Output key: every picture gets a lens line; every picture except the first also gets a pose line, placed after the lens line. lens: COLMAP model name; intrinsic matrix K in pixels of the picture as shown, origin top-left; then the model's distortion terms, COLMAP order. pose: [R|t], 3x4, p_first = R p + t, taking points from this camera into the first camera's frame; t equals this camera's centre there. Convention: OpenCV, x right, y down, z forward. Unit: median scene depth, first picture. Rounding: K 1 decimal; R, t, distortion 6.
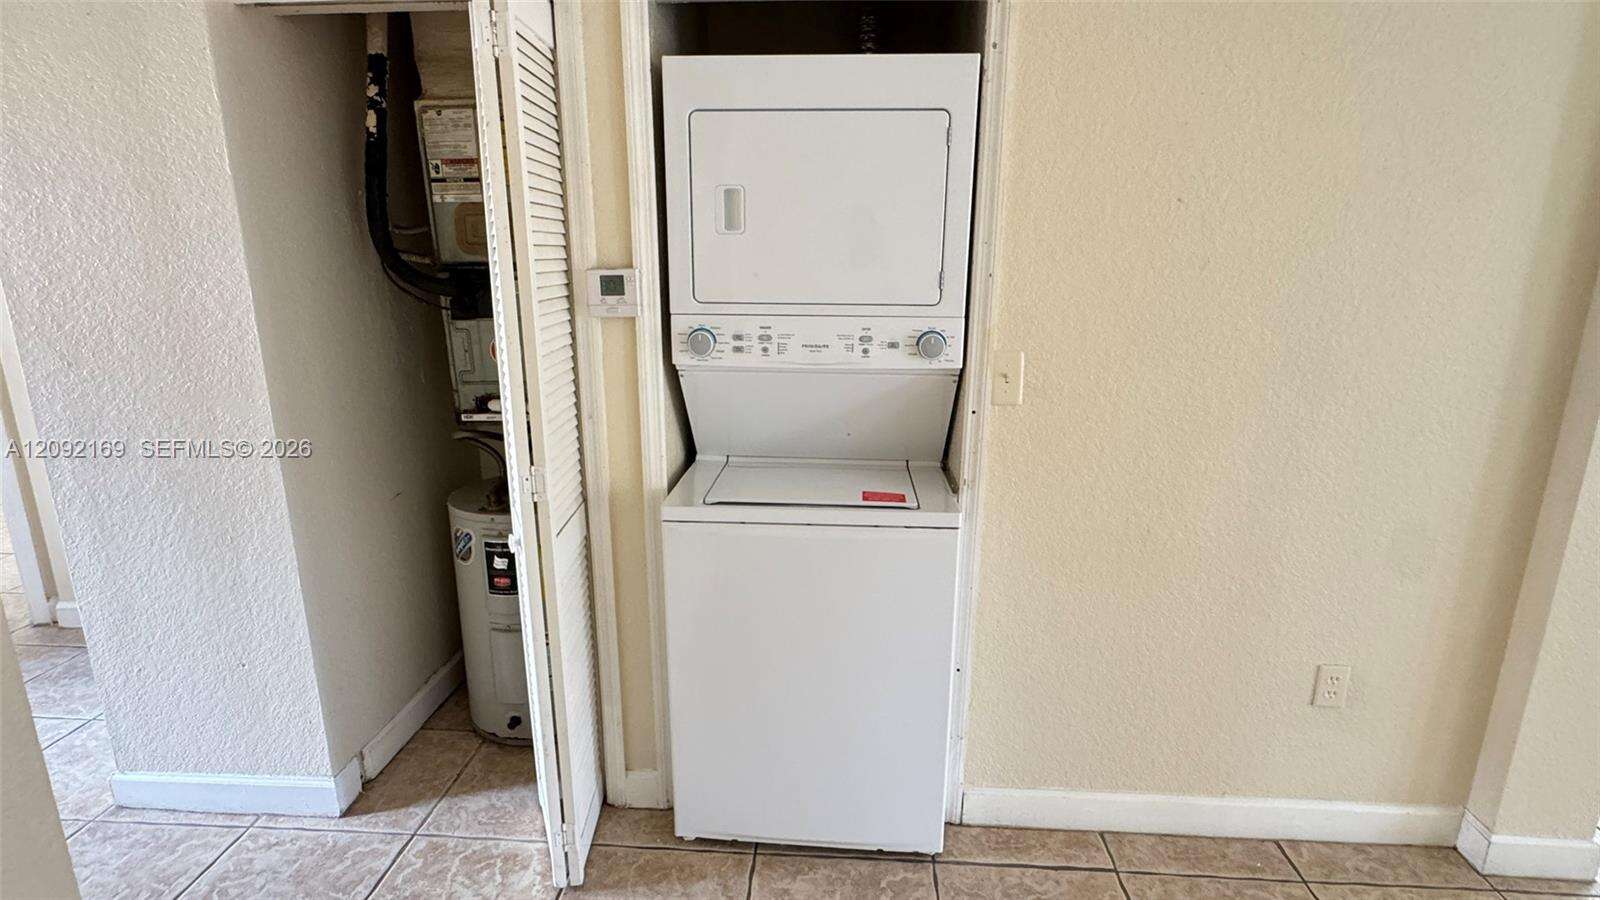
lens RADIAL K [[777.4, 0, 800.0], [0, 777.4, 450.0], [0, 0, 1]] dist [0.000060, 0.000378]
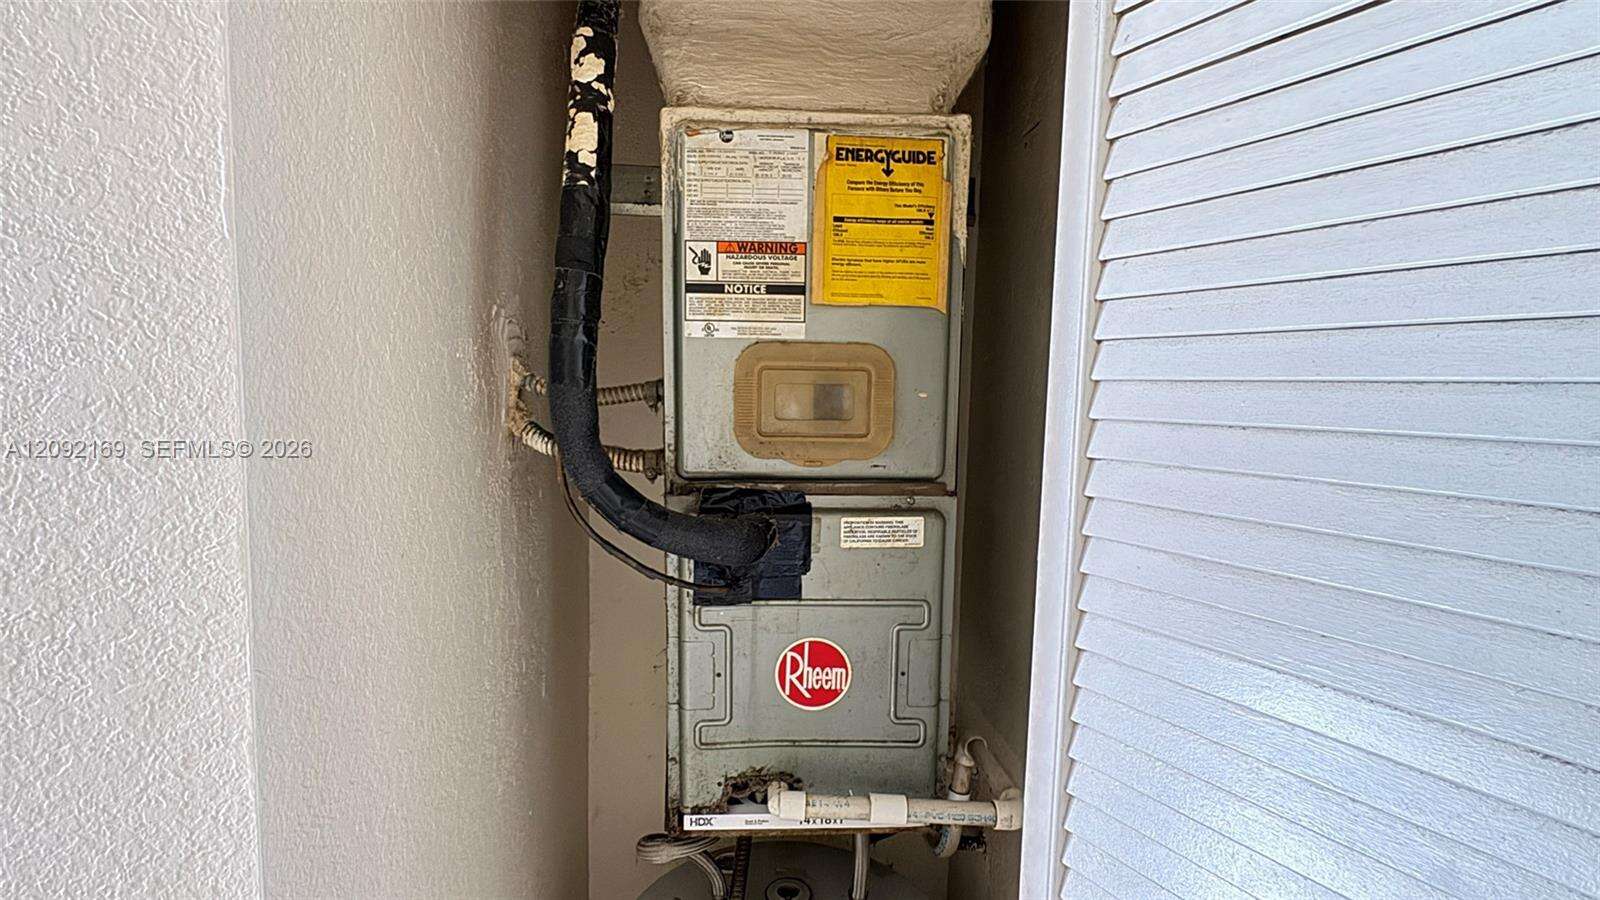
lens RADIAL K [[777.4, 0, 800.0], [0, 777.4, 450.0], [0, 0, 1]] dist [0.000060, 0.000378]
pose [[0.991432, 0.007941, 0.130384, -0.472298], [0.012458, 0.987853, -0.154894, -0.194891], [-0.130030, 0.155191, 0.979290, 0.596428]]
